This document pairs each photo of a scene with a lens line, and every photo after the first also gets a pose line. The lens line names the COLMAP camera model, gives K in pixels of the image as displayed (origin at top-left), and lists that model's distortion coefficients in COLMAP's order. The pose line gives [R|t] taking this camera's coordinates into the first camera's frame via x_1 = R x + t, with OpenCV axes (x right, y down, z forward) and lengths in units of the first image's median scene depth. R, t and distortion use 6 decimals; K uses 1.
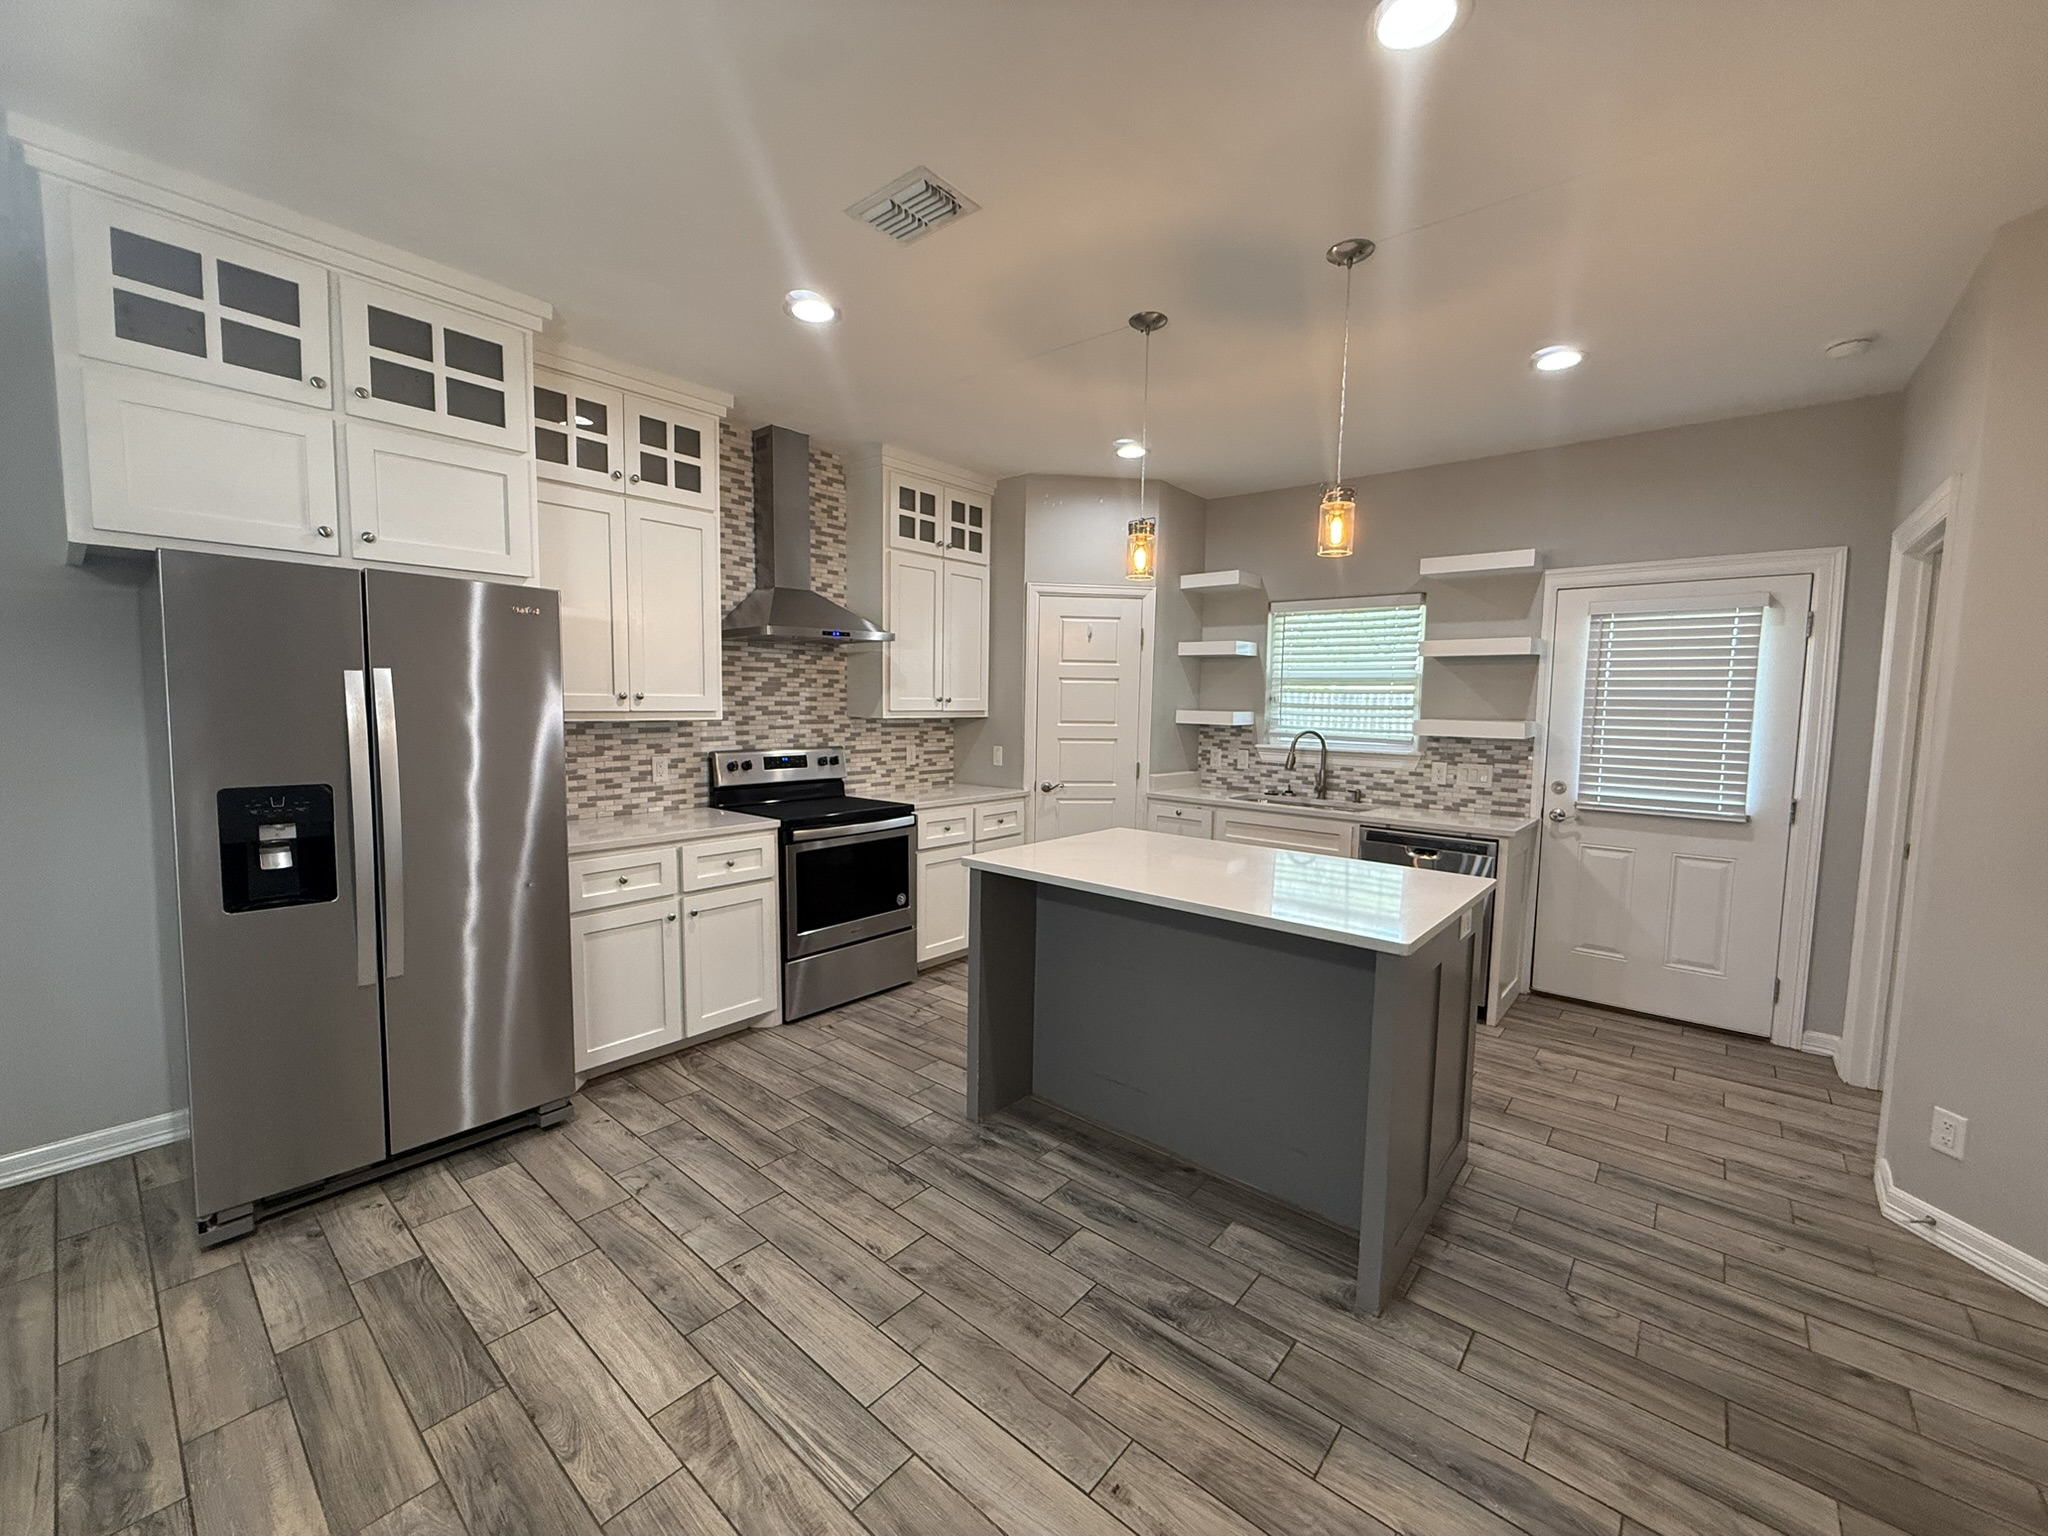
lens RADIAL K [[816.3, 0, 1020.5], [0, 816.3, 767.0], [0, 0, 1]] dist [0.000248, -0.000037]
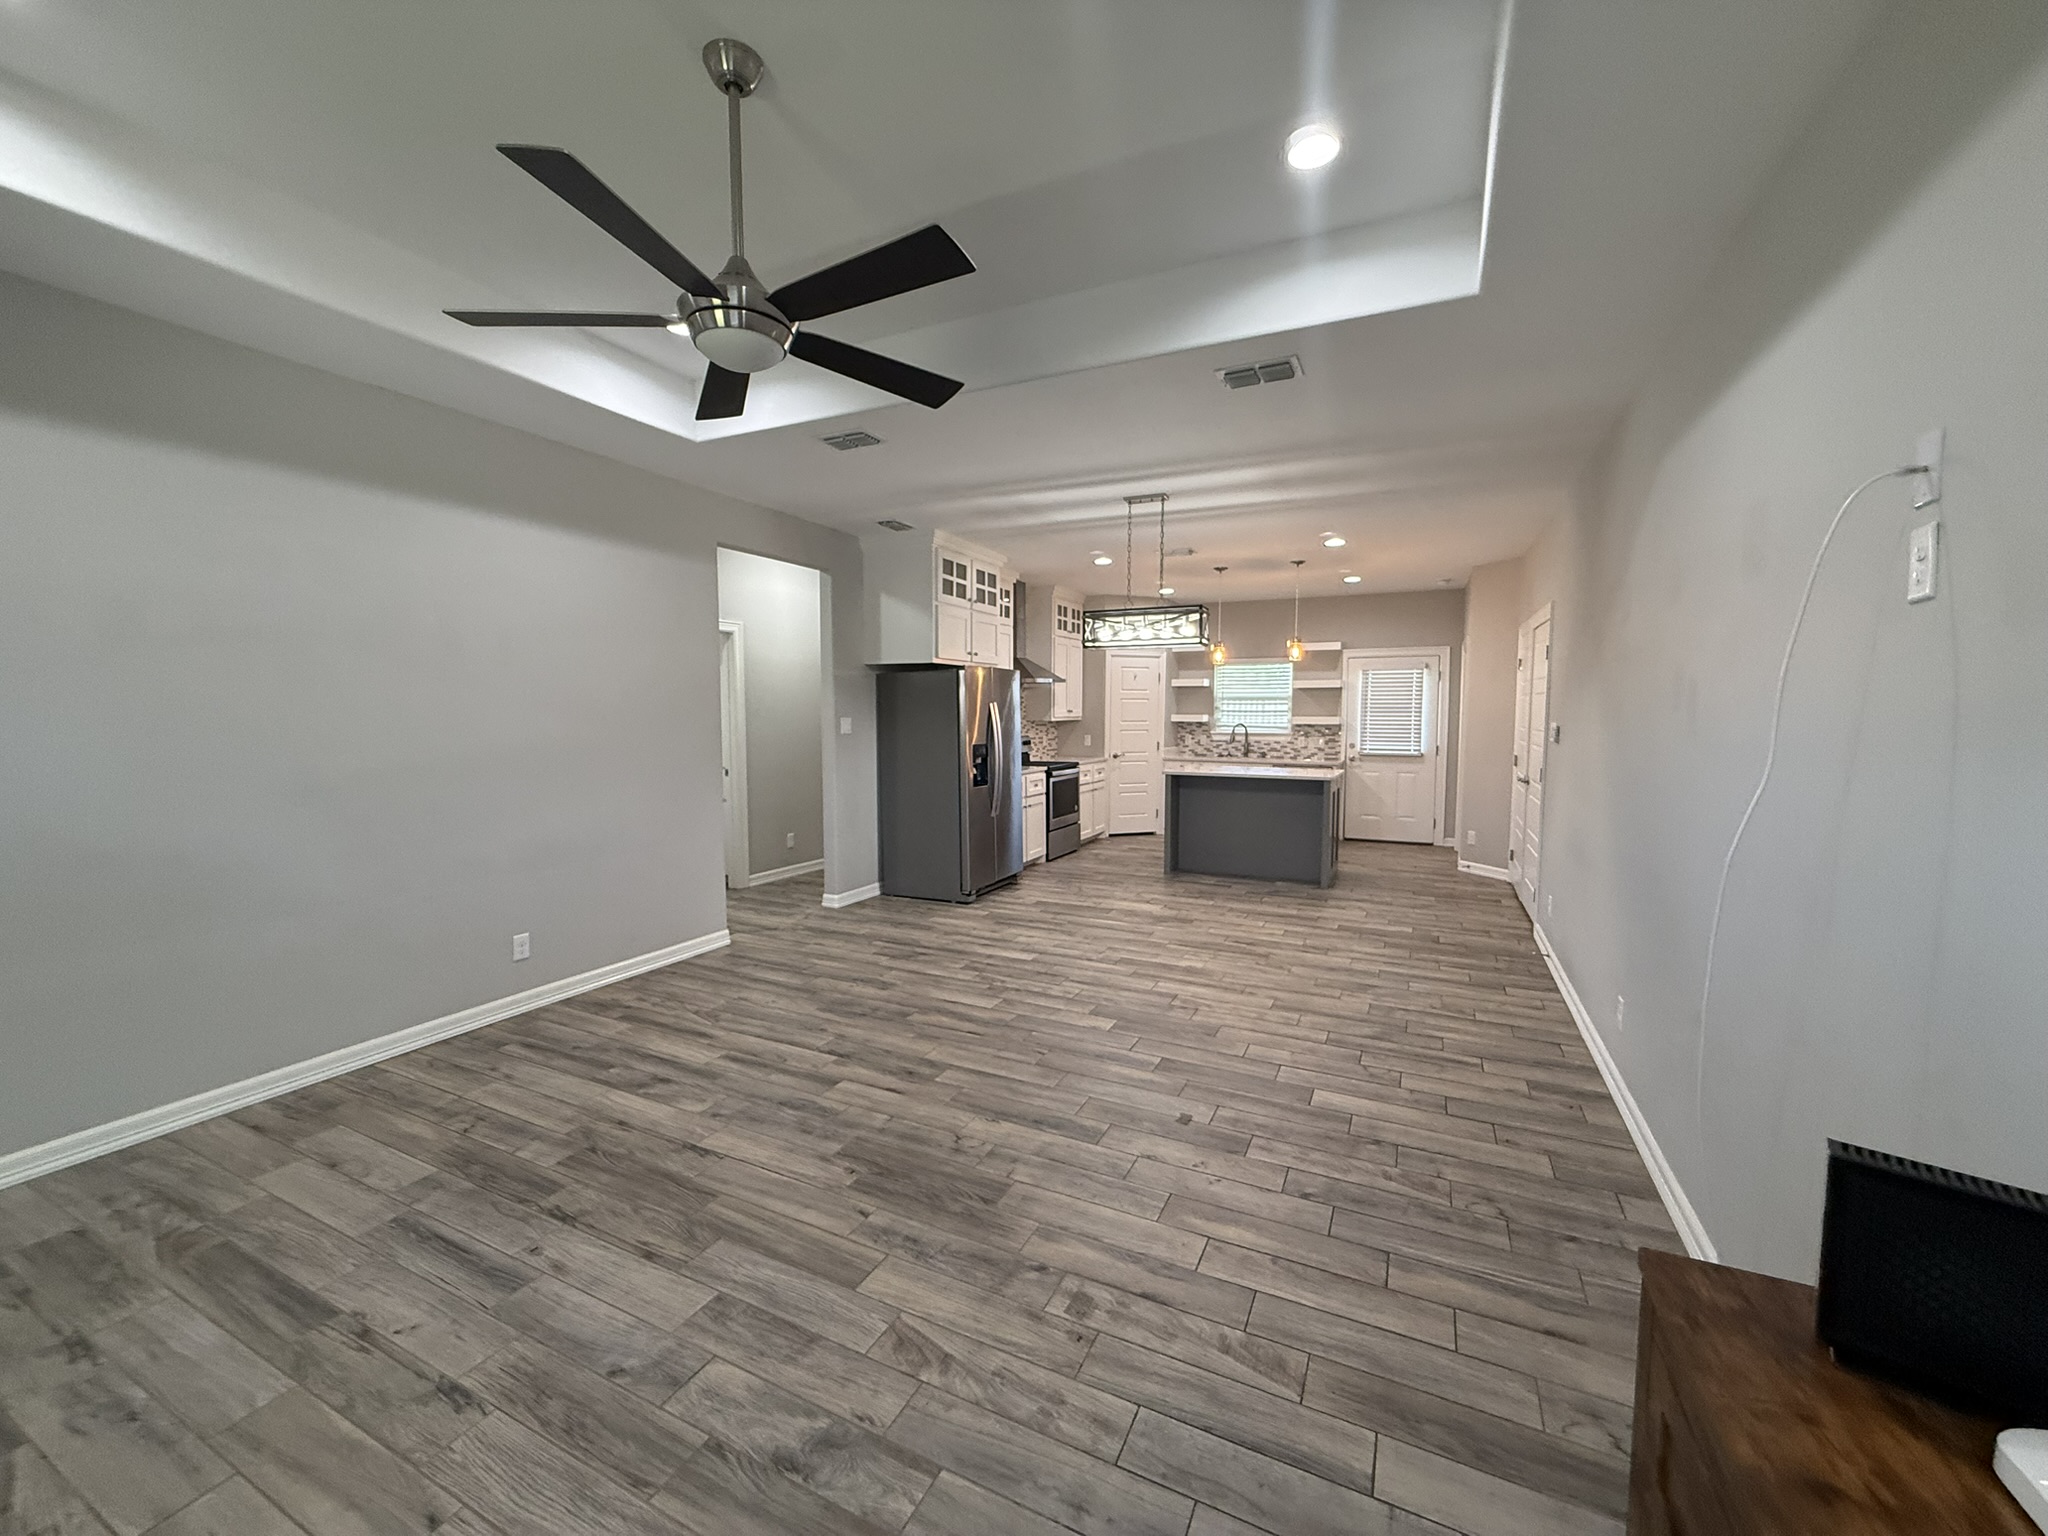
lens RADIAL K [[816.3, 0, 1017.9], [0, 816.3, 768.7], [0, 0, 1]] dist [0.000248, -0.000037]
pose [[0.970177, -0.032644, 0.240189, -0.764289], [0.035115, 0.999365, -0.006014, 0.068634], [-0.239840, 0.014268, 0.970708, -0.948060]]
